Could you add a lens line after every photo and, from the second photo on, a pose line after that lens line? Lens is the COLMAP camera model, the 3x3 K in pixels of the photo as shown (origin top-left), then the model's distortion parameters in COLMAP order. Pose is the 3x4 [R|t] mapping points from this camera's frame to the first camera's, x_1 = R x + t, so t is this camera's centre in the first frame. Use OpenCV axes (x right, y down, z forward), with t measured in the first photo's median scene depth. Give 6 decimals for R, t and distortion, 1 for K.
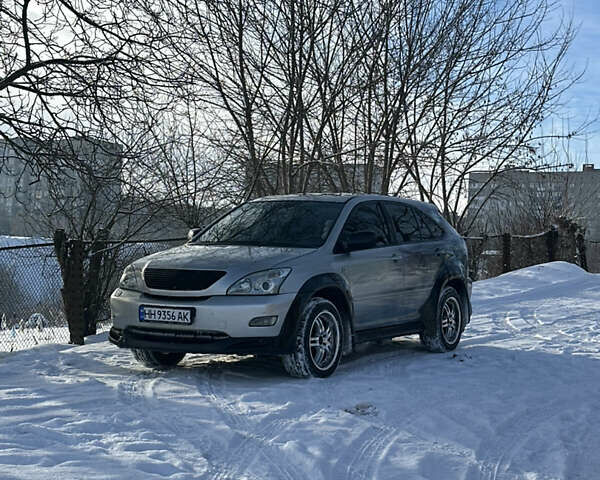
lens RADIAL K [[1237.6, 0, 299.8], [0, 1237.6, 240.1], [0, 0, 1]] dist [-0.019775, -0.041713]
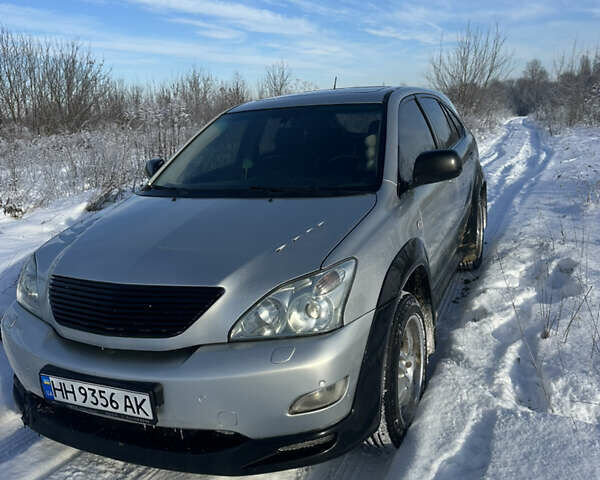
lens RADIAL K [[548.1, 0, 294.8], [0, 548.1, 235.4], [0, 0, 1]] dist [0.104761, -0.169544]
pose [[0.989298, -0.106257, 0.099998, -0.050994], [0.082090, 0.971902, 0.220608, -0.034579], [-0.120629, -0.210038, 0.970223, 0.802066]]
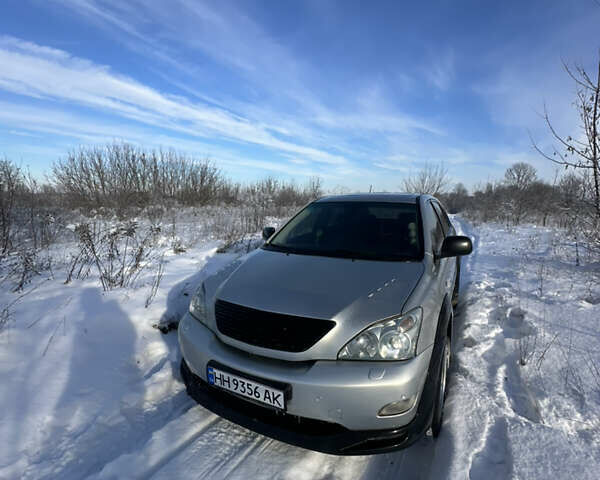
lens RADIAL K [[312.4, 0, 299.6], [0, 312.4, 244.3], [0, 0, 1]] dist [0.000625, -0.000908]
pose [[0.998430, -0.022191, 0.051437, -0.085301], [0.015015, 0.990607, 0.135916, -0.038055], [-0.053969, -0.134931, 0.989384, 0.835647]]
